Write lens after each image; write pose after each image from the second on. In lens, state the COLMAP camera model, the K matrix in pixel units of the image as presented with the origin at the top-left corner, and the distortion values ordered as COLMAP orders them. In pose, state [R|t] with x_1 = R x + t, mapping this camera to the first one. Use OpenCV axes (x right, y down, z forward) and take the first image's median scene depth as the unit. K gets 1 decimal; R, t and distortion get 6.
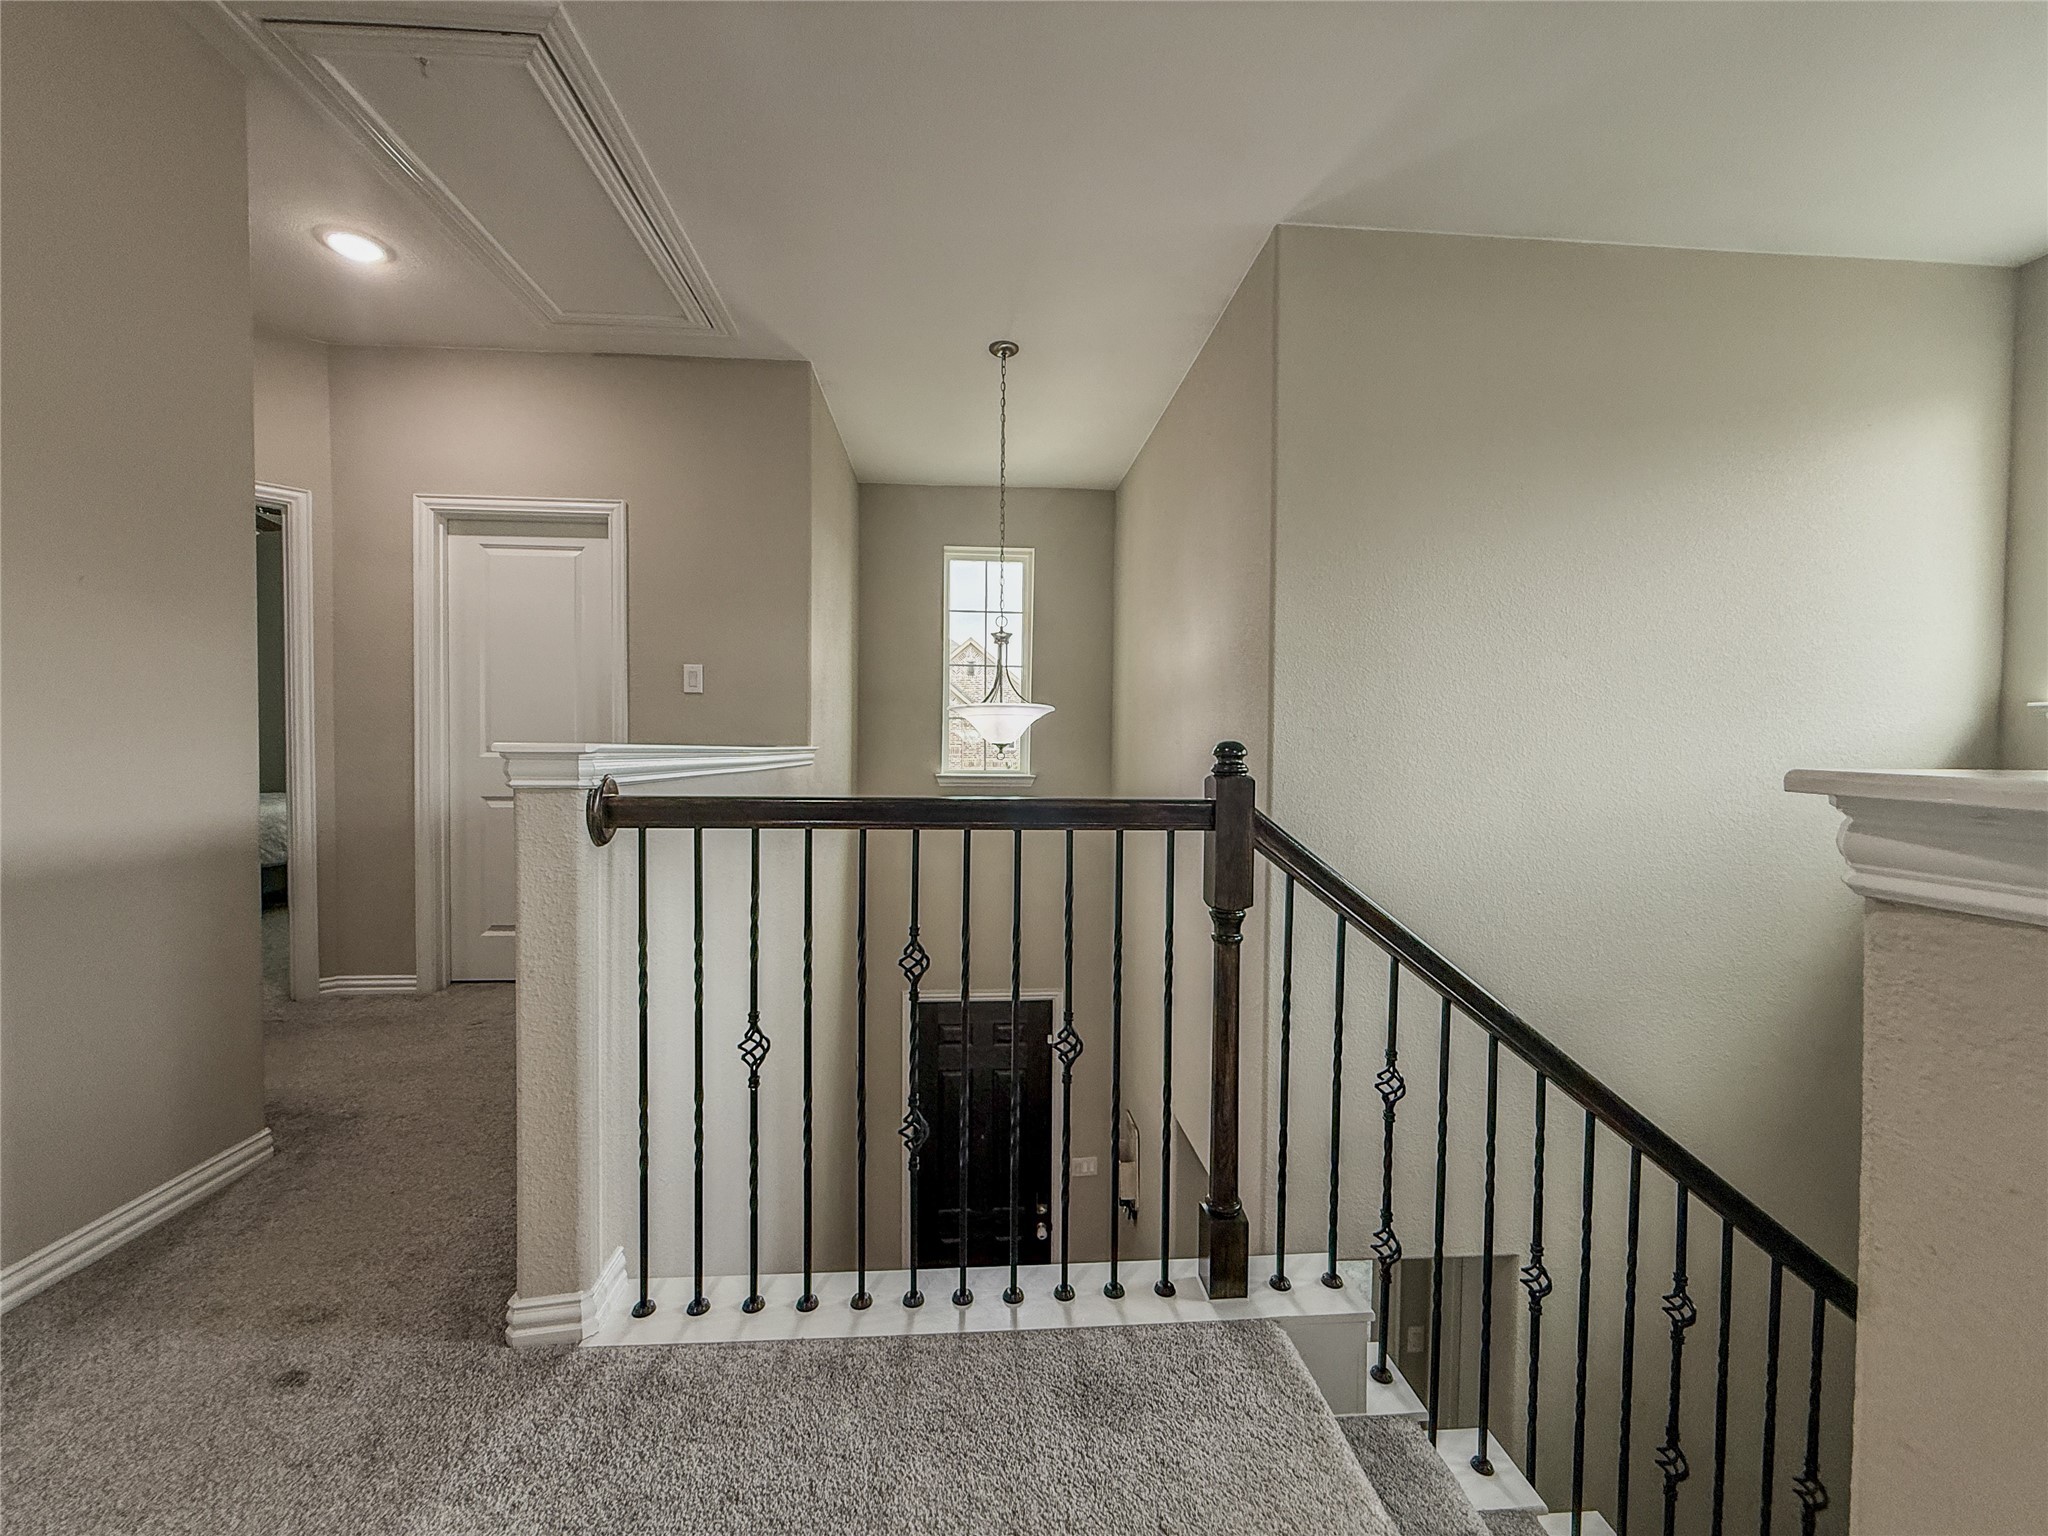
lens RADIAL K [[815.7, 0, 1024.6], [0, 815.7, 764.1], [0, 0, 1]] dist [0.002094, -0.001107]
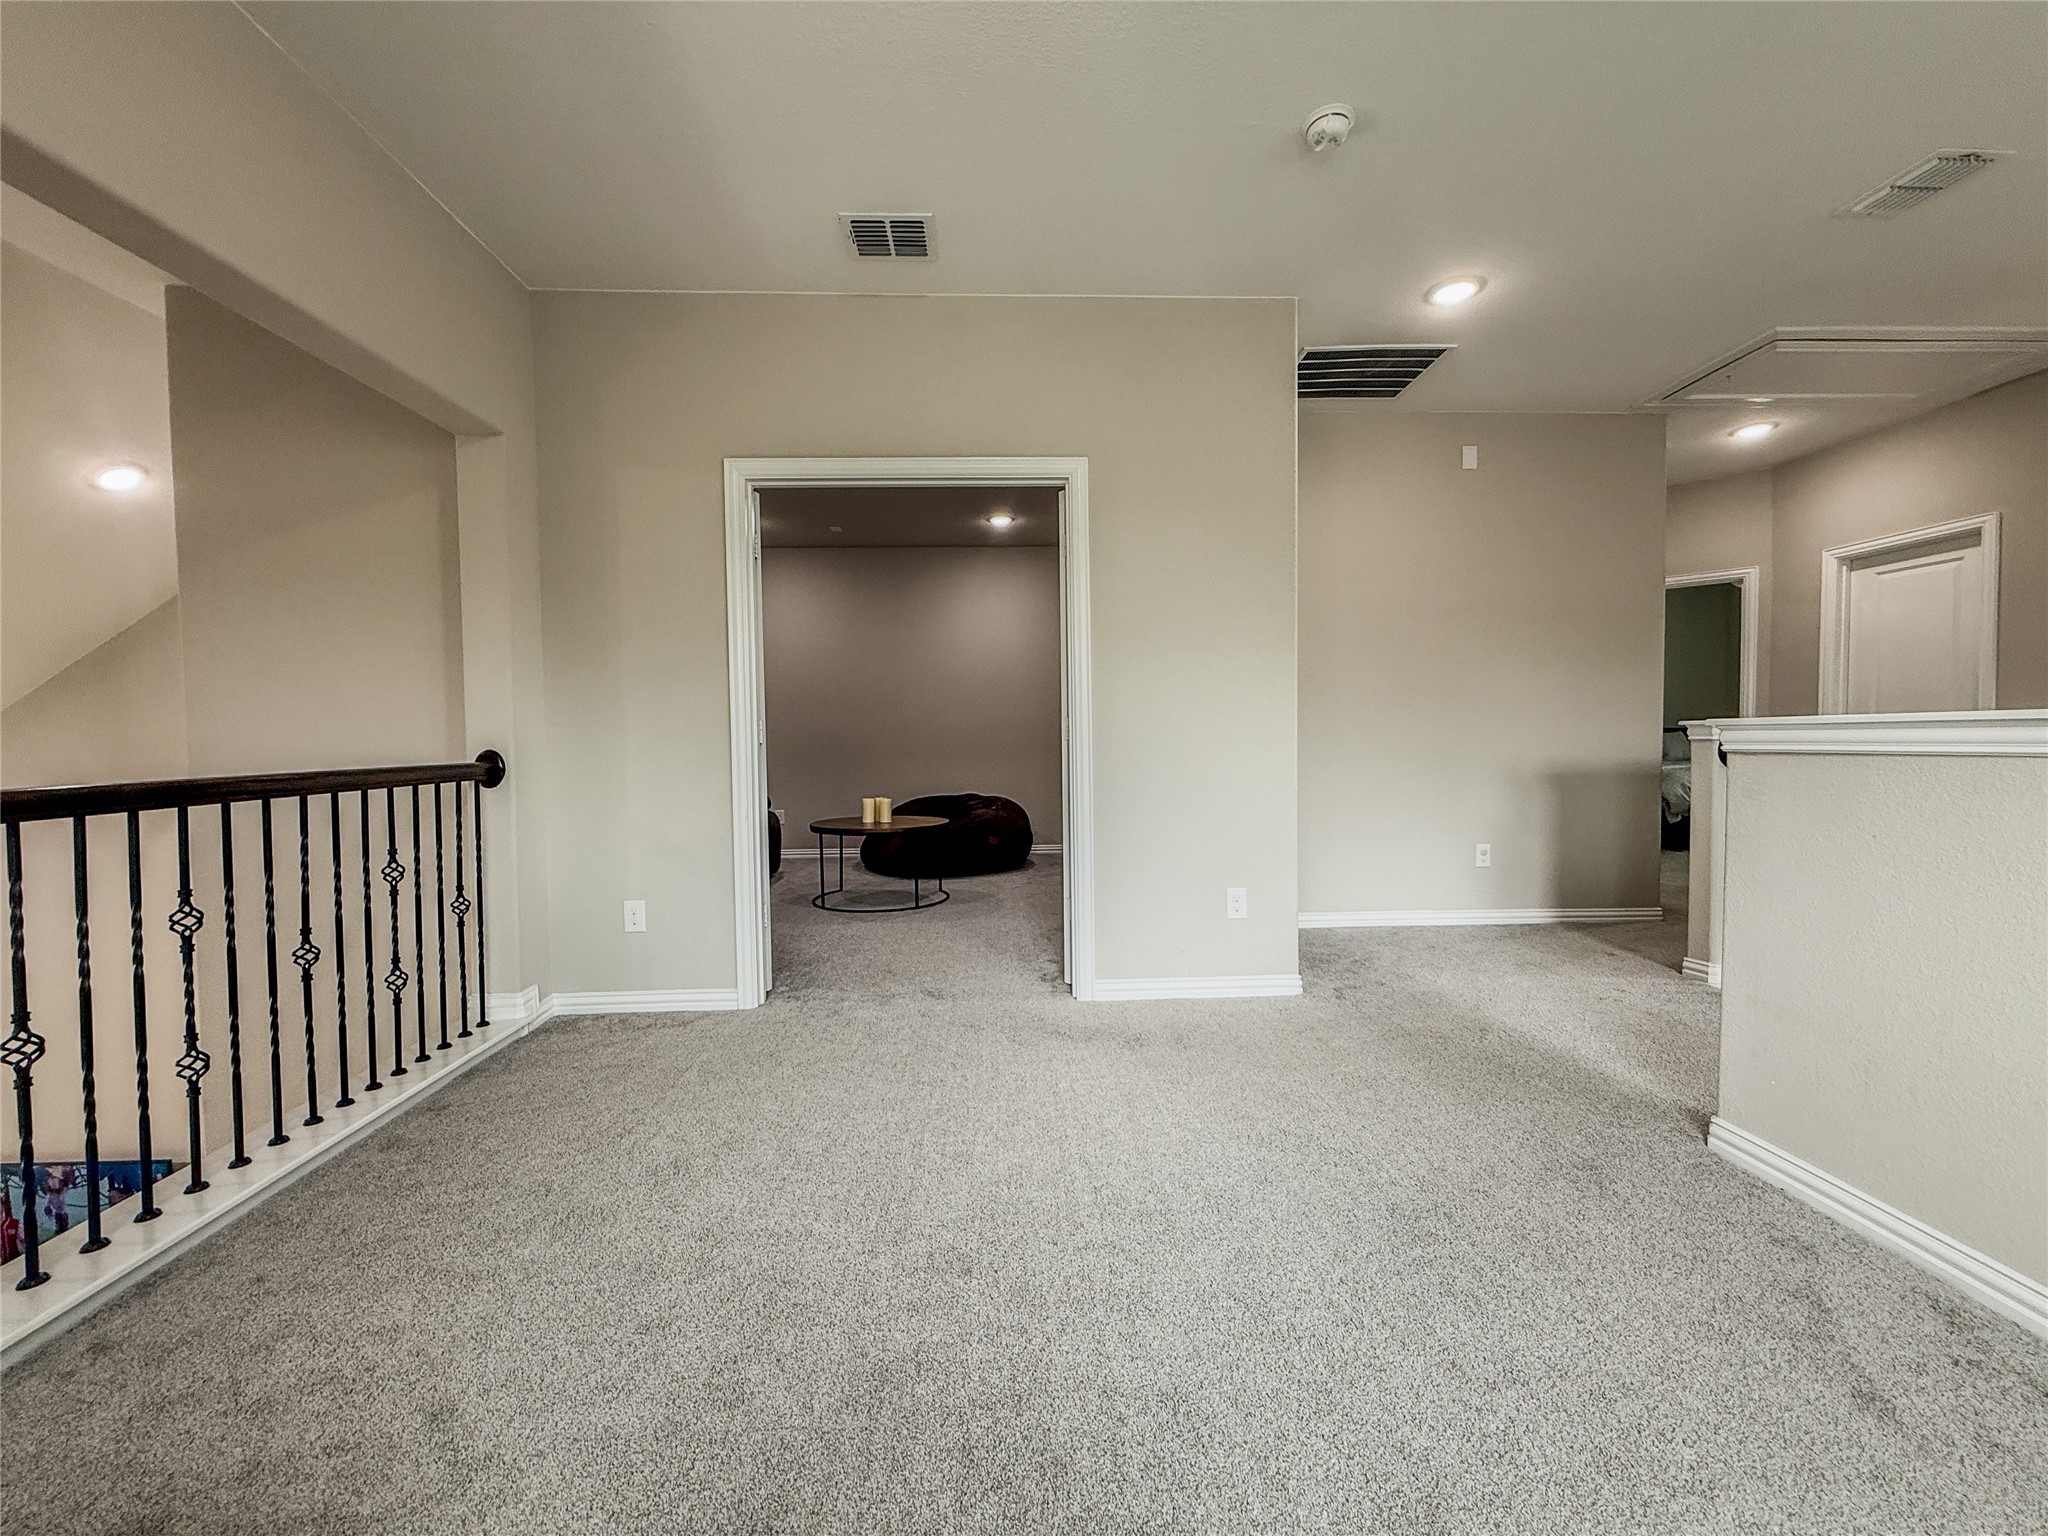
lens RADIAL K [[815.7, 0, 1018.8], [0, 815.7, 764.7], [0, 0, 1]] dist [0.002094, -0.001107]
pose [[-0.045919, 0.025827, -0.998611, 0.746732], [-0.012667, 0.999570, 0.026435, 0.026471], [0.998865, 0.013863, -0.045573, -0.337707]]
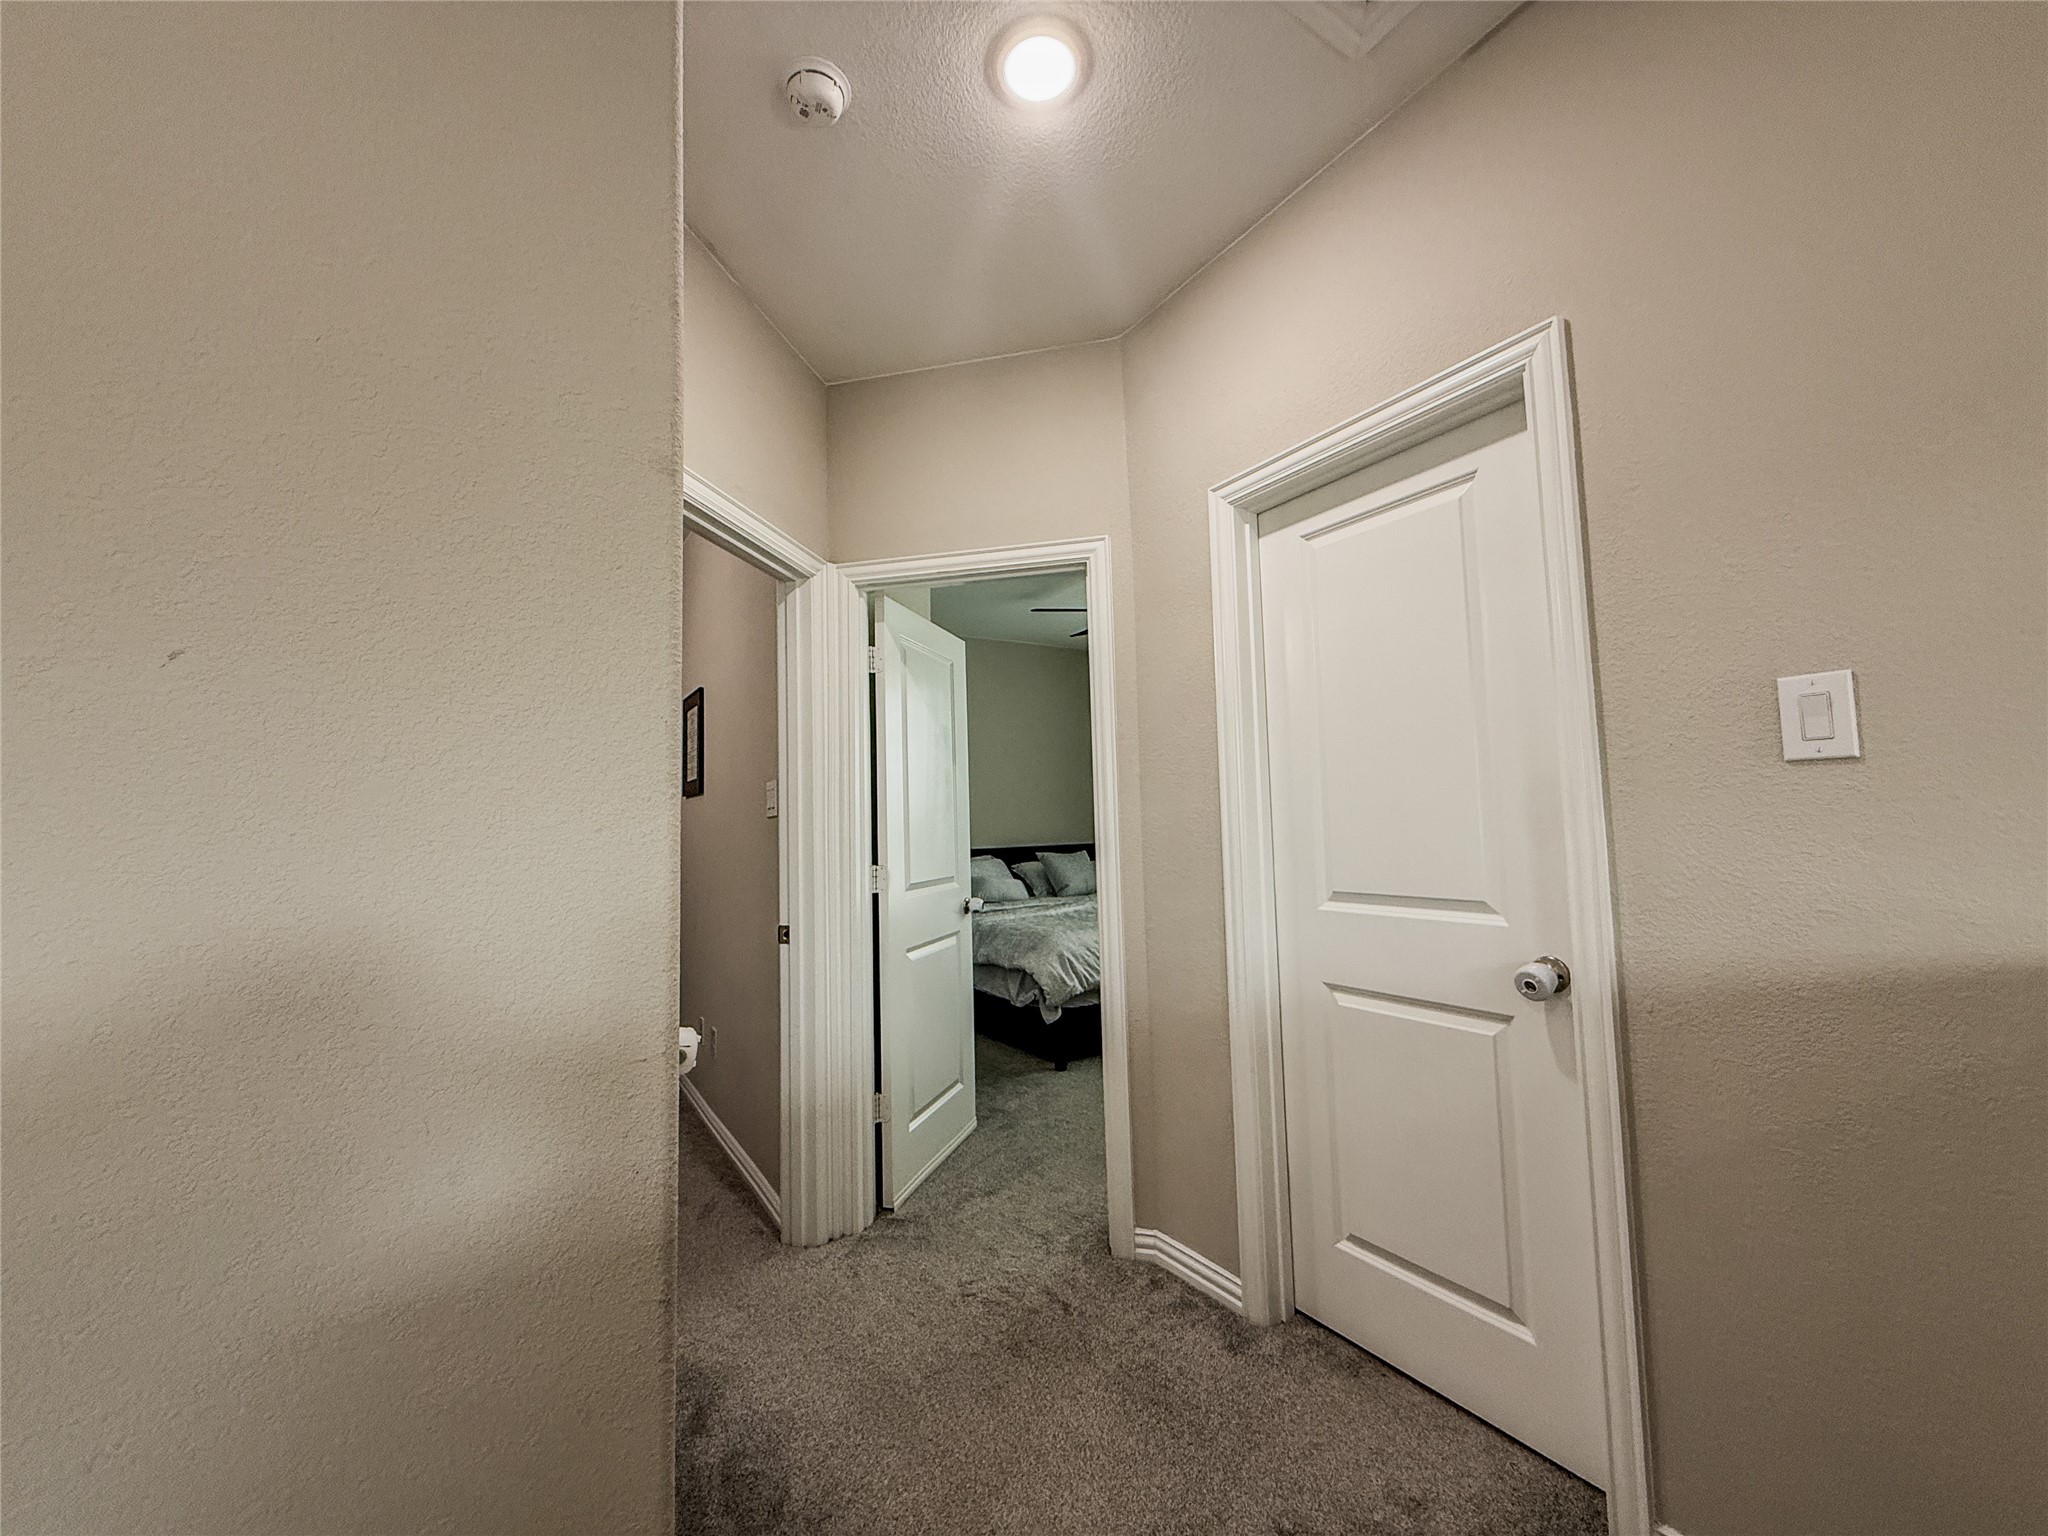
lens RADIAL K [[815.7, 0, 1014.8], [0, 815.7, 763.4], [0, 0, 1]] dist [0.002094, -0.001107]
pose [[0.461172, -0.086403, -0.883094, -0.268947], [0.006718, 0.995559, -0.093899, -0.058040], [0.887285, 0.037371, 0.459704, 0.568369]]
